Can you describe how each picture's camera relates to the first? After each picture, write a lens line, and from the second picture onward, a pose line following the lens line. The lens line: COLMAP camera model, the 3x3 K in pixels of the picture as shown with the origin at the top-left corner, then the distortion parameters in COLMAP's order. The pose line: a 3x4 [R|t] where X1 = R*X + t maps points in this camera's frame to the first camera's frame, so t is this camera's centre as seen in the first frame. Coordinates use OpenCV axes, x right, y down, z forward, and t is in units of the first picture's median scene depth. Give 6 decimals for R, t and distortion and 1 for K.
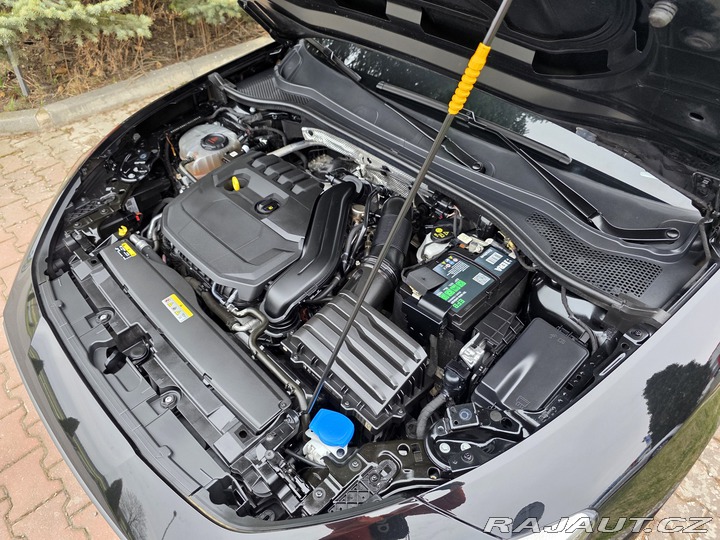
lens RADIAL K [[478.8, 0, 357.1], [0, 478.8, 274.9], [0, 0, 1]] dist [0.004348, -0.011800]
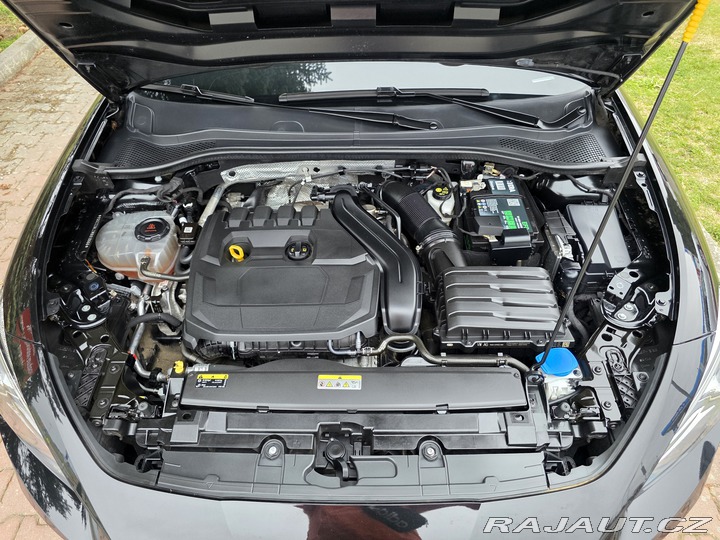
lens RADIAL K [[478.8, 0, 358.2], [0, 478.8, 265.3], [0, 0, 1]] dist [0.004348, -0.011800]
pose [[0.711324, -0.508715, 0.485002, -0.639695], [0.514321, 0.847043, 0.134133, -0.206239], [-0.479053, 0.154035, 0.864165, 0.171679]]
